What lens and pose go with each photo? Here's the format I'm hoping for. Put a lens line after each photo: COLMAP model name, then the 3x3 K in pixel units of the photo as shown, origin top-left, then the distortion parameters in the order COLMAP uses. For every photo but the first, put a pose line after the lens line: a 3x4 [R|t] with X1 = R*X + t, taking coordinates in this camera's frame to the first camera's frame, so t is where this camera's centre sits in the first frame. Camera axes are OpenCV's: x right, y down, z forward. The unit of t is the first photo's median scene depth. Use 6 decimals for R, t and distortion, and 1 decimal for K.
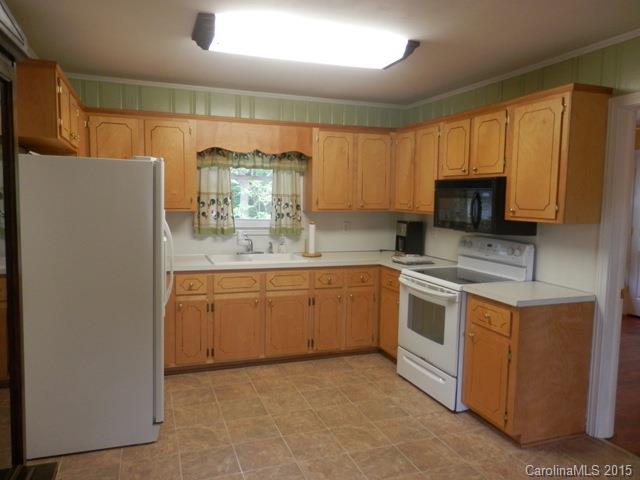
lens RADIAL K [[474.7, 0, 320.9], [0, 474.7, 240.2], [0, 0, 1]] dist [0.005805, -0.002379]
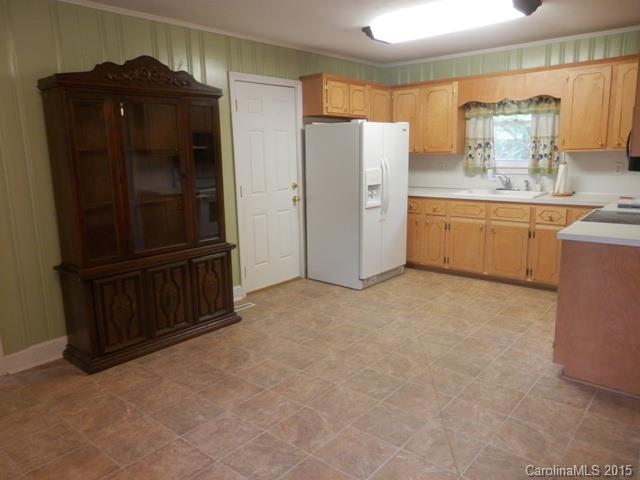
lens RADIAL K [[474.7, 0, 323.0], [0, 474.7, 238.5], [0, 0, 1]] dist [0.005805, -0.002379]
pose [[0.489568, 0.131092, -0.862055, 0.674573], [-0.049305, 0.991214, 0.122733, 0.026511], [0.870570, -0.017583, 0.491730, 0.036618]]
